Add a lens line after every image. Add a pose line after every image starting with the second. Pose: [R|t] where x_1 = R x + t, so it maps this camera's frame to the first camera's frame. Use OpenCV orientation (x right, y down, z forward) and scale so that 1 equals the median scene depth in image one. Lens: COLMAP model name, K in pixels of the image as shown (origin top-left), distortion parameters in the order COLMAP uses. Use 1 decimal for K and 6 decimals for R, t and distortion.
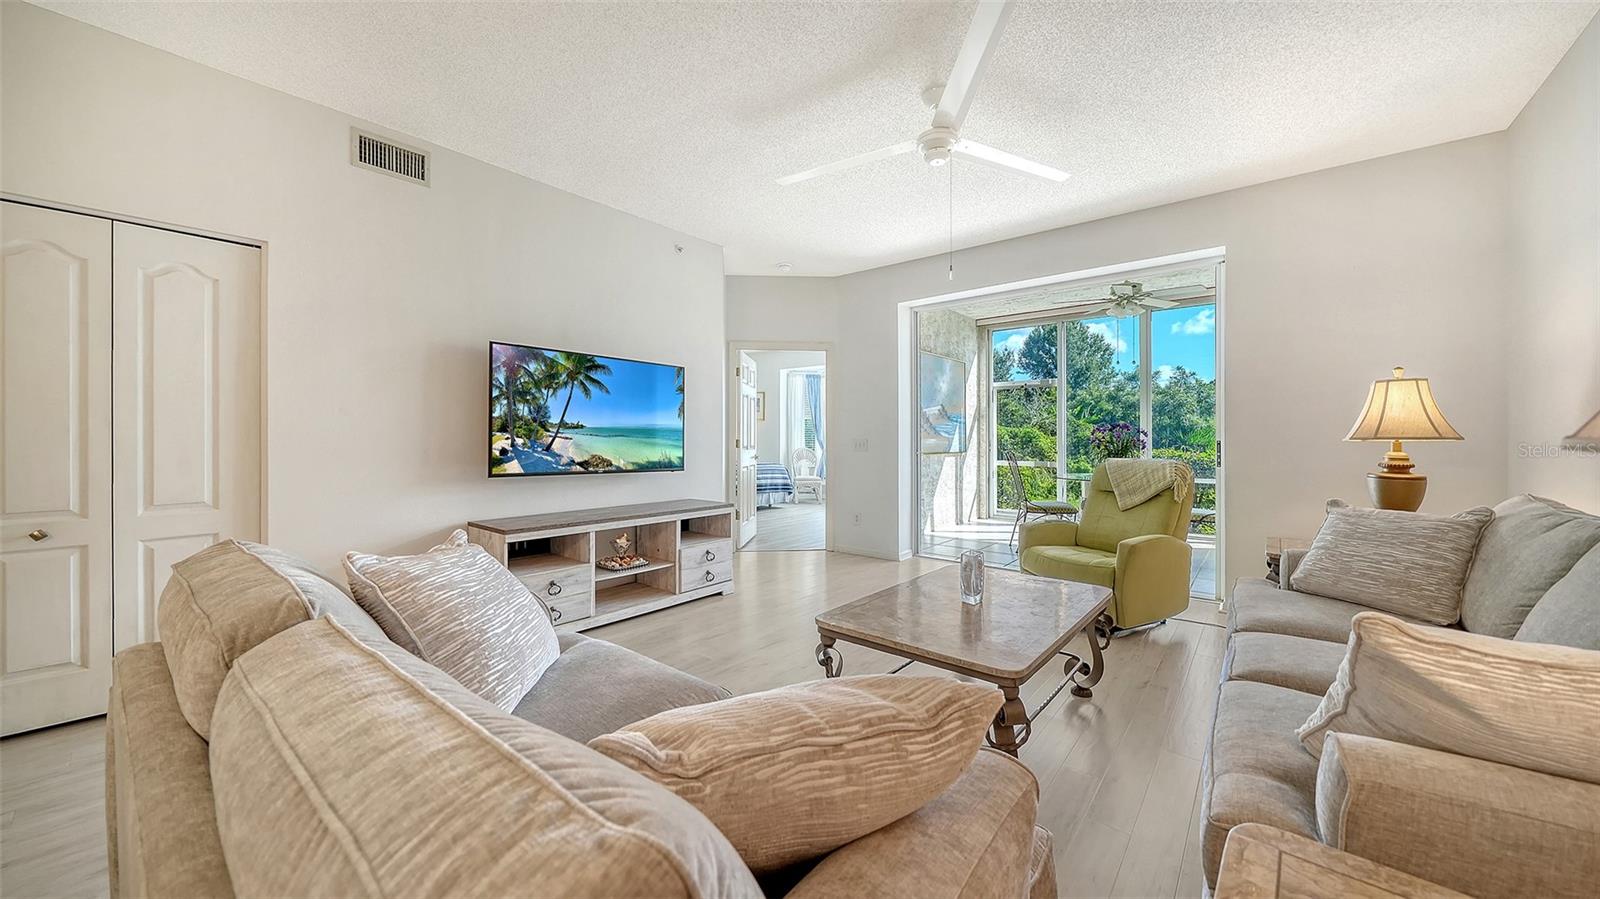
lens RADIAL K [[559.7, 0, 806.4], [0, 559.7, 447.5], [0, 0, 1]] dist [-0.000640, -0.000086]
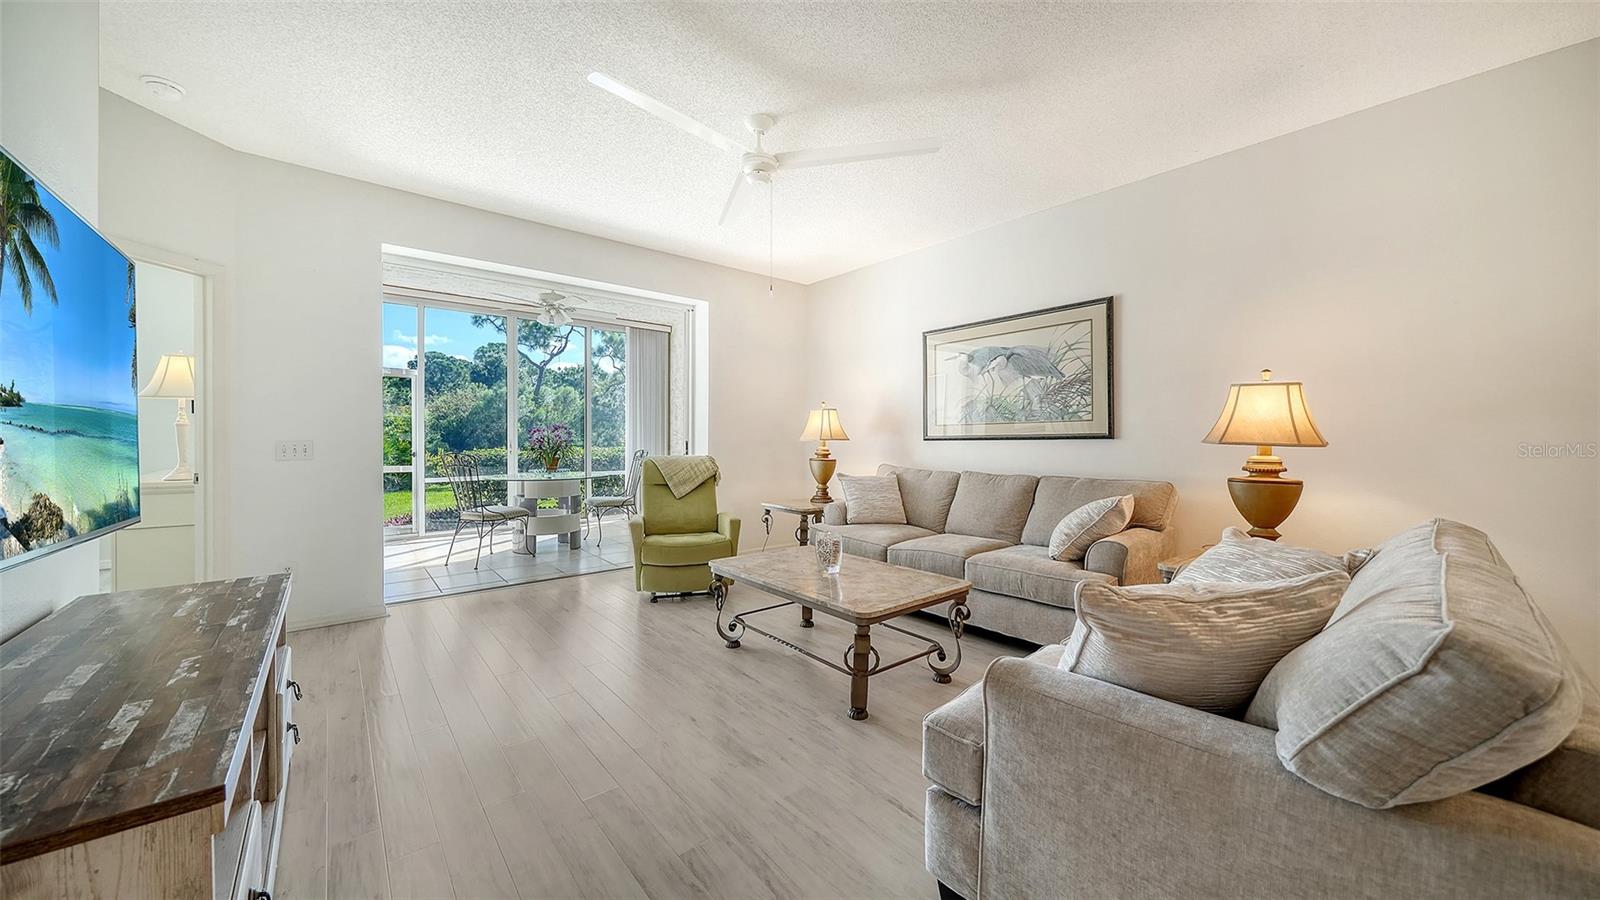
lens RADIAL K [[568.9, 0, 787.6], [0, 568.9, 426.5], [0, 0, 1]] dist [-0.000492, -0.000112]
pose [[0.197531, 0.020075, 0.980091, -0.550677], [0.013358, 0.999642, -0.023168, -0.011071], [-0.980206, 0.017668, 0.197192, 0.487704]]
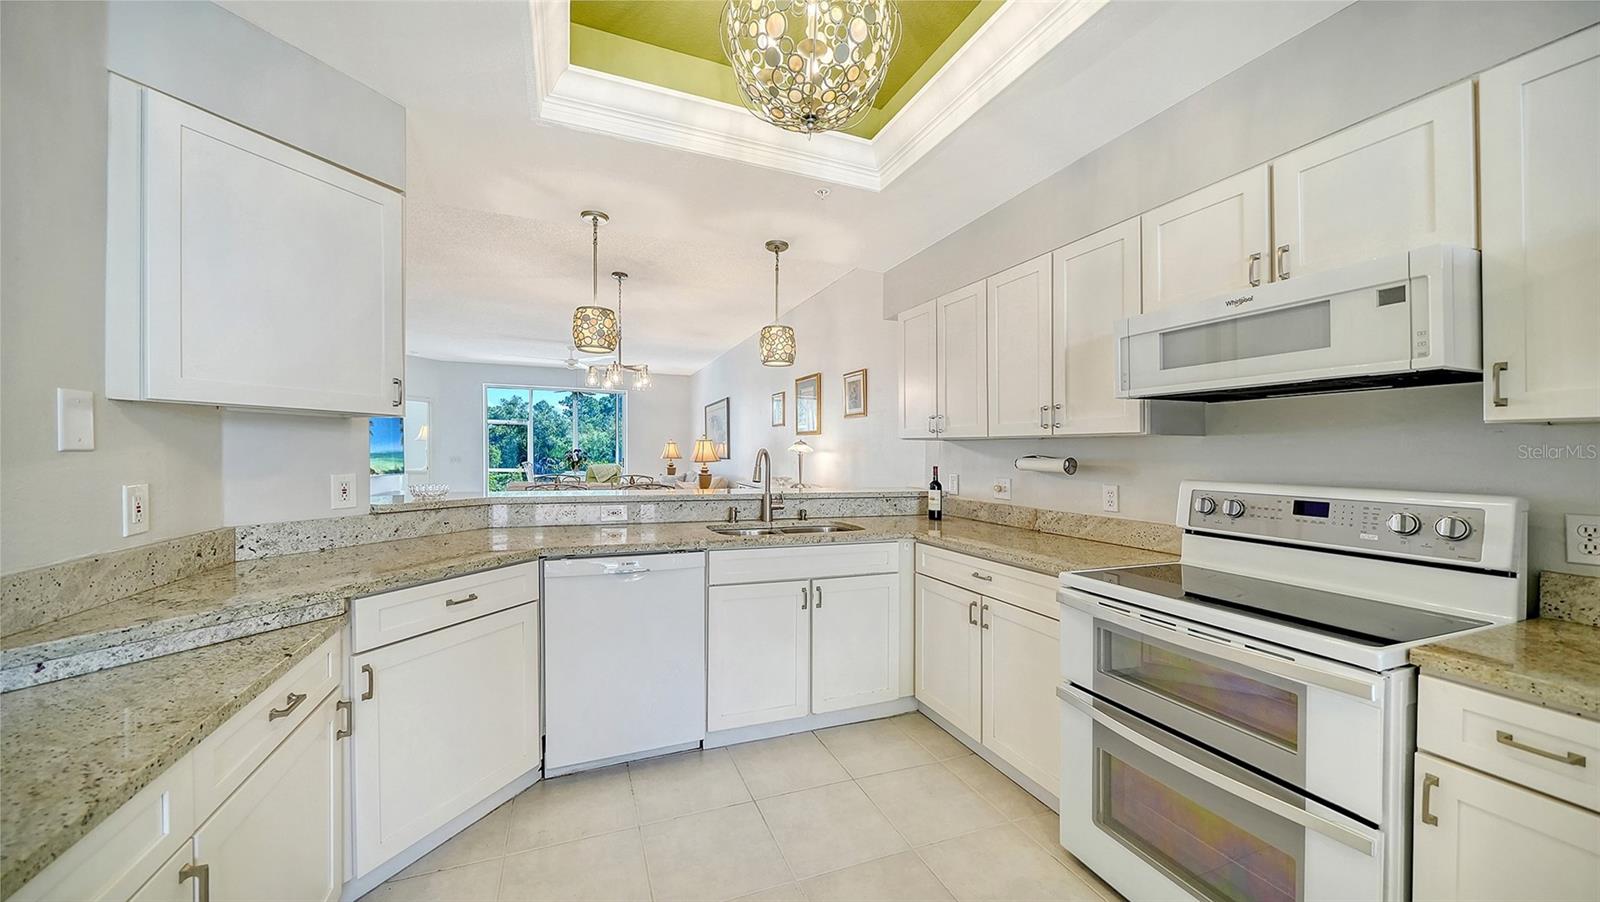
lens RADIAL K [[553.2, 0, 778.2], [0, 553.2, 458.2], [0, 0, 1]] dist [-0.013544, -0.000287]
pose [[0.499486, -0.001159, 0.866321, -1.222825], [0.002558, 0.999997, -0.000137, -0.008823], [-0.866318, 0.002284, 0.499488, -1.010744]]
